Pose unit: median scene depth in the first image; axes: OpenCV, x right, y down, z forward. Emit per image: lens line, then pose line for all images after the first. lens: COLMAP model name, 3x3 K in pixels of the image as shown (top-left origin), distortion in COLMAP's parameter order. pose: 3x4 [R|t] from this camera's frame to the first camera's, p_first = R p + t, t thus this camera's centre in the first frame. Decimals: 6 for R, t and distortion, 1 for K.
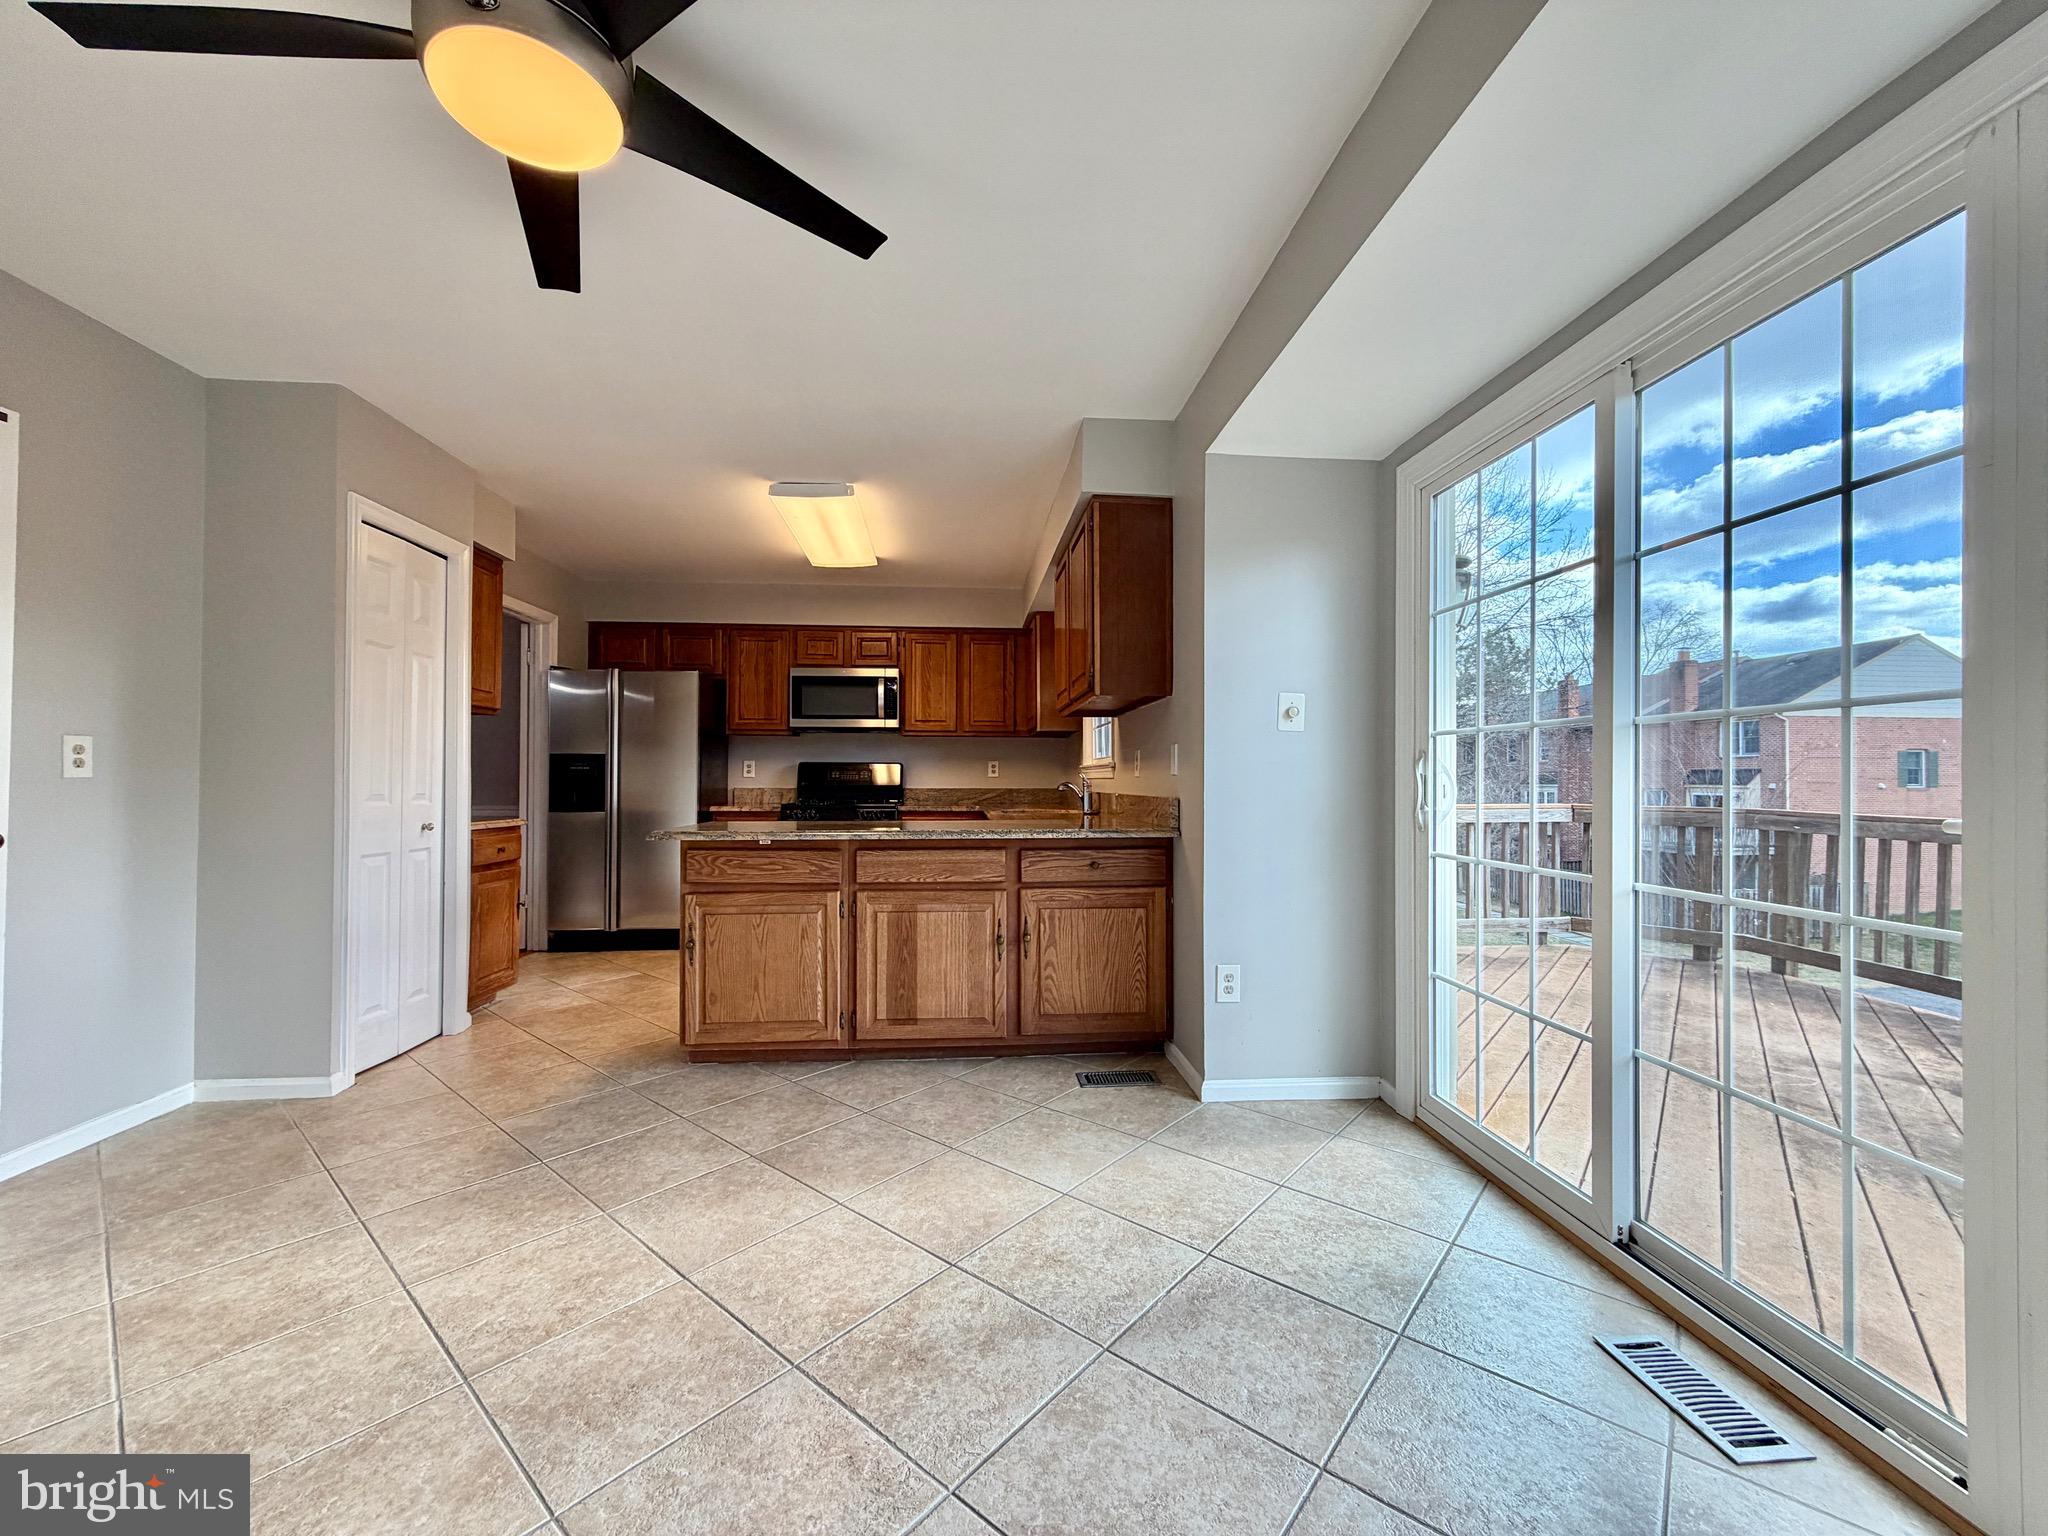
lens RADIAL K [[814.6, 0, 1014.8], [0, 814.6, 773.1], [0, 0, 1]] dist [0.000385, 0.000075]
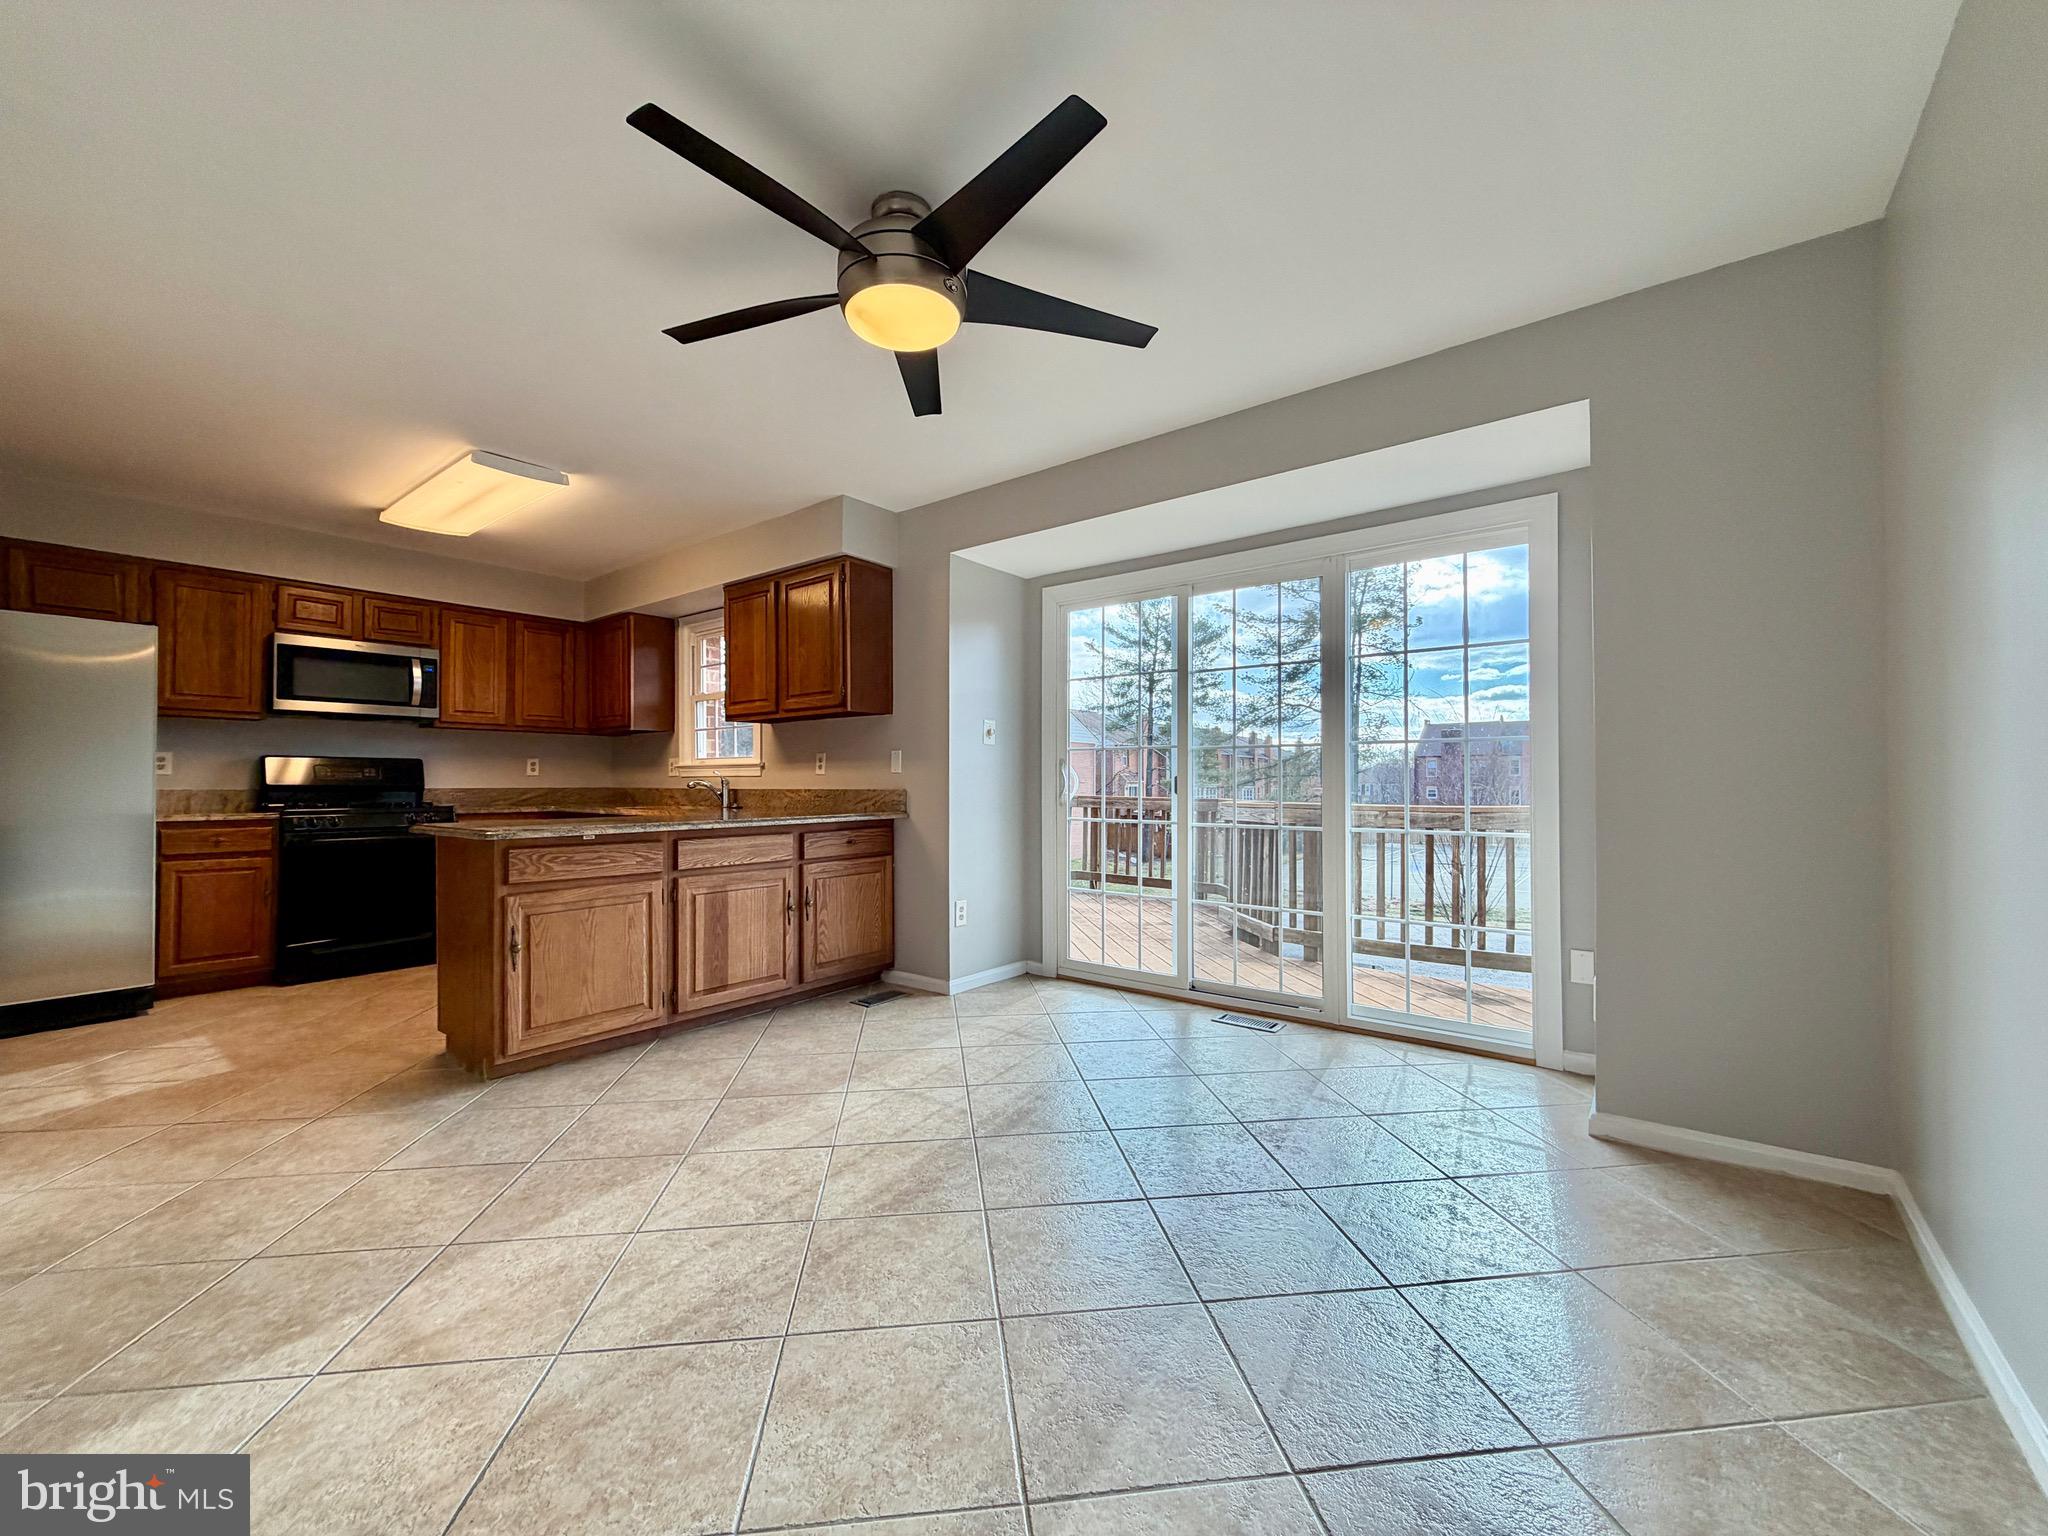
lens RADIAL K [[810.0, 0, 1018.9], [0, 810.0, 773.0], [0, 0, 1]] dist [-0.000882, -0.000102]
pose [[0.676184, 0.004879, 0.736717, -0.678169], [-0.003204, 0.999988, -0.003682, 0.007116], [-0.736726, 0.000130, 0.676191, -0.068711]]
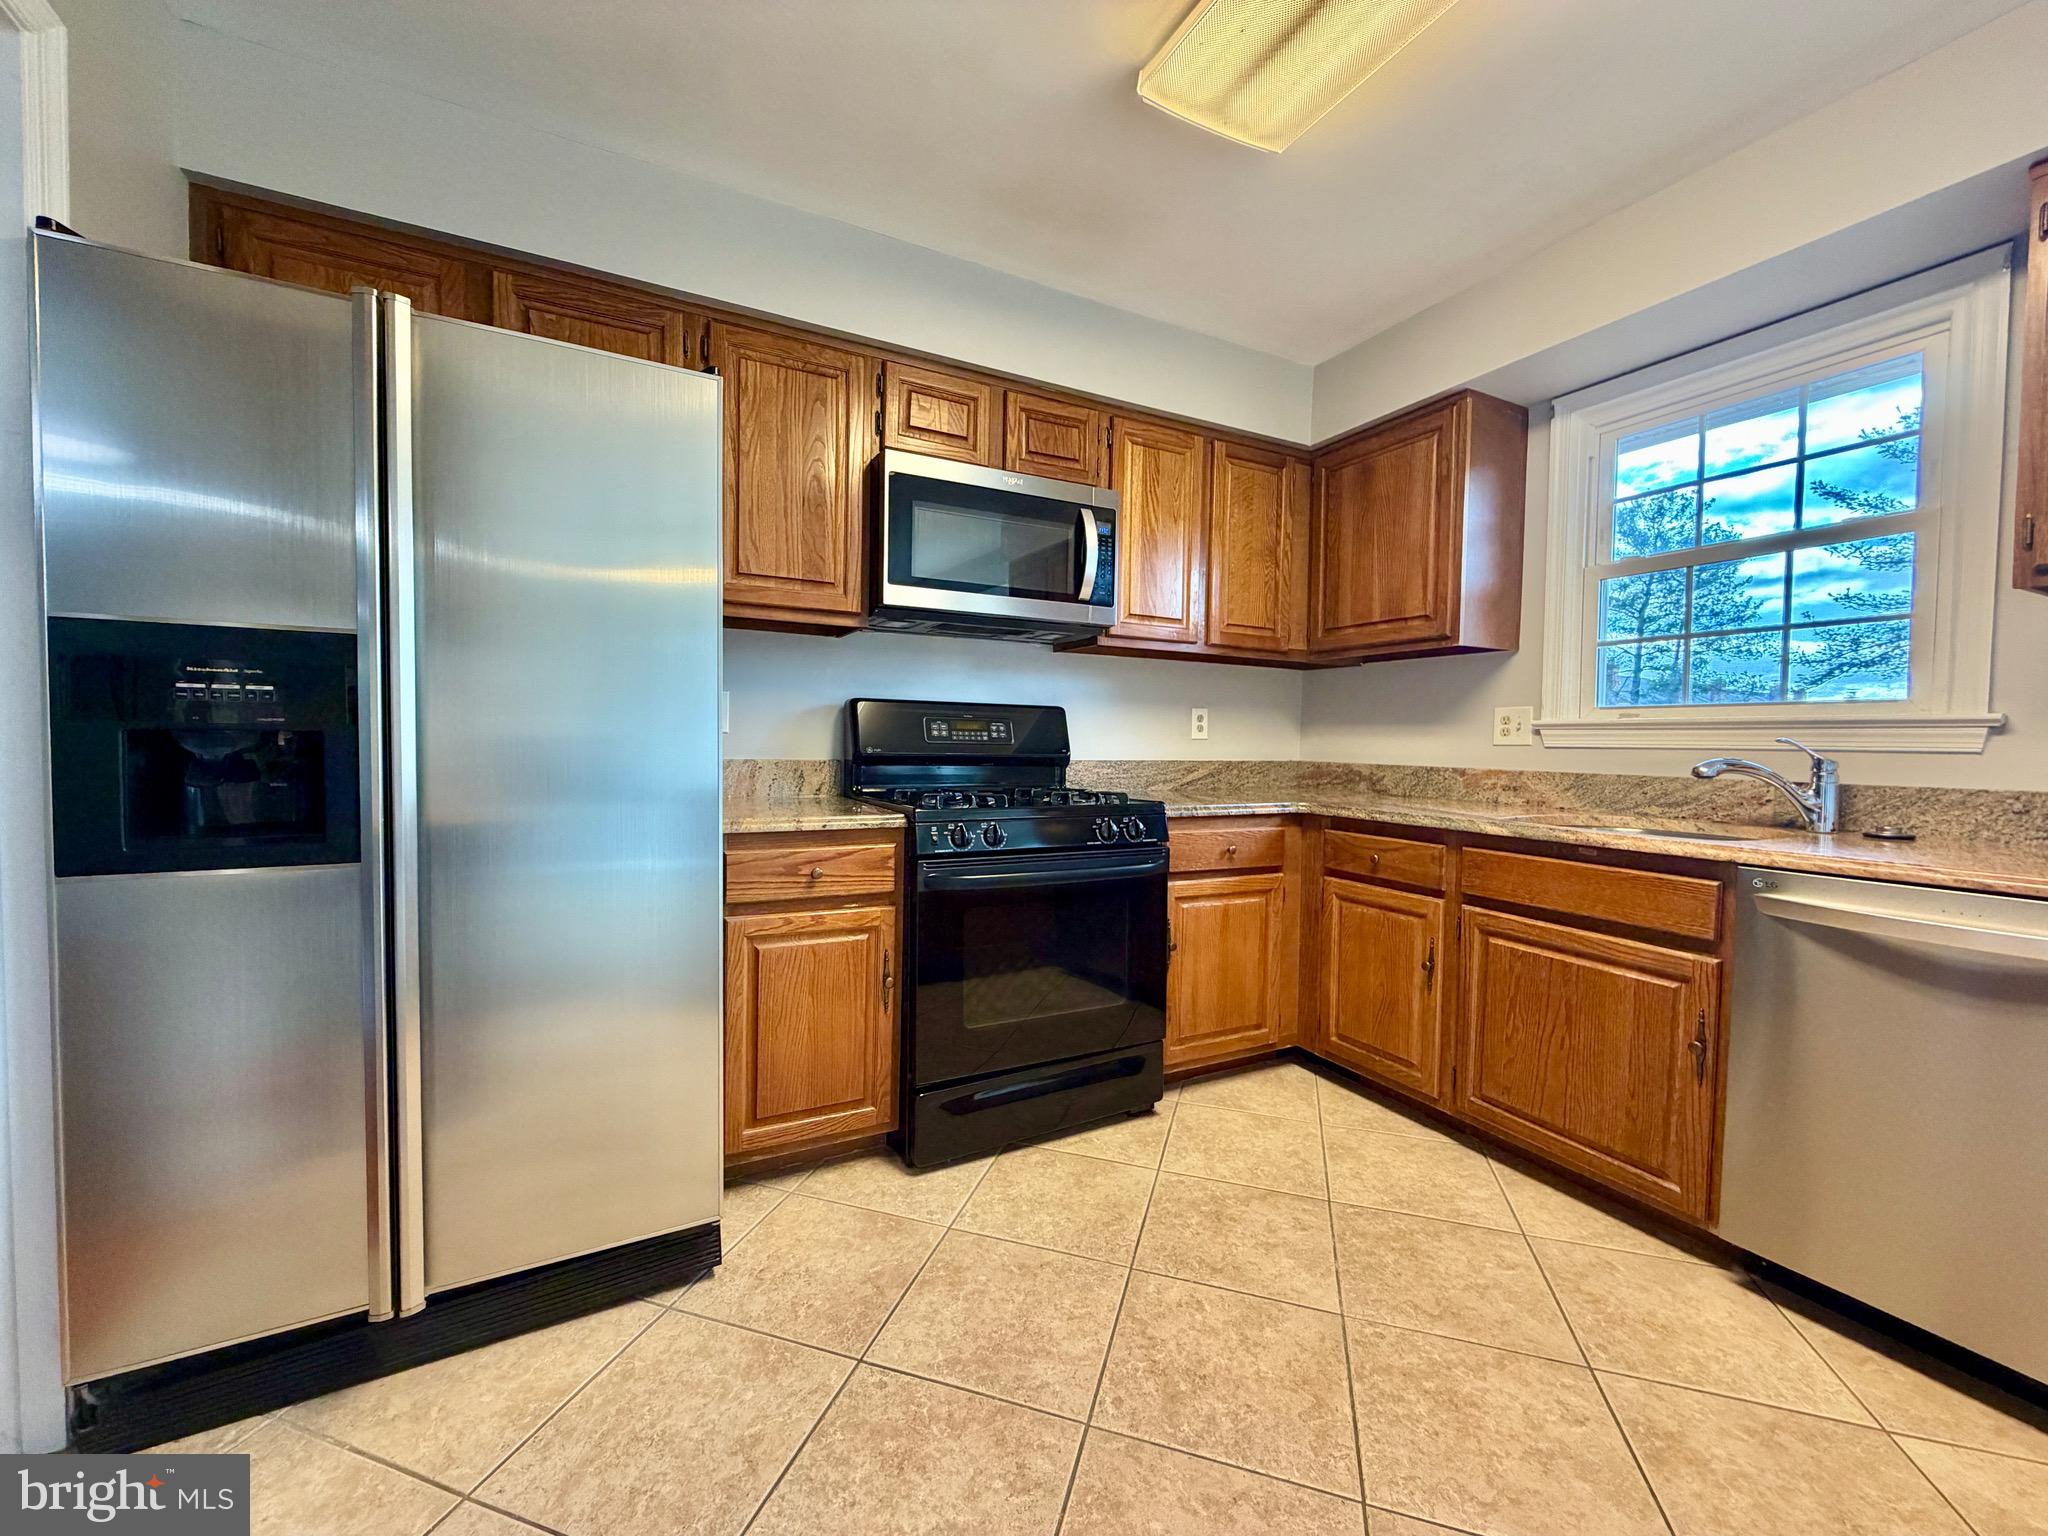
lens RADIAL K [[811.8, 0, 1025.4], [0, 811.8, 778.6], [0, 0, 1]] dist [-0.003089, -0.000177]
pose [[0.920528, -0.005973, 0.390631, -0.682545], [-0.016678, 0.998371, 0.054569, 0.007317], [-0.390321, -0.056747, 0.918928, 1.145844]]
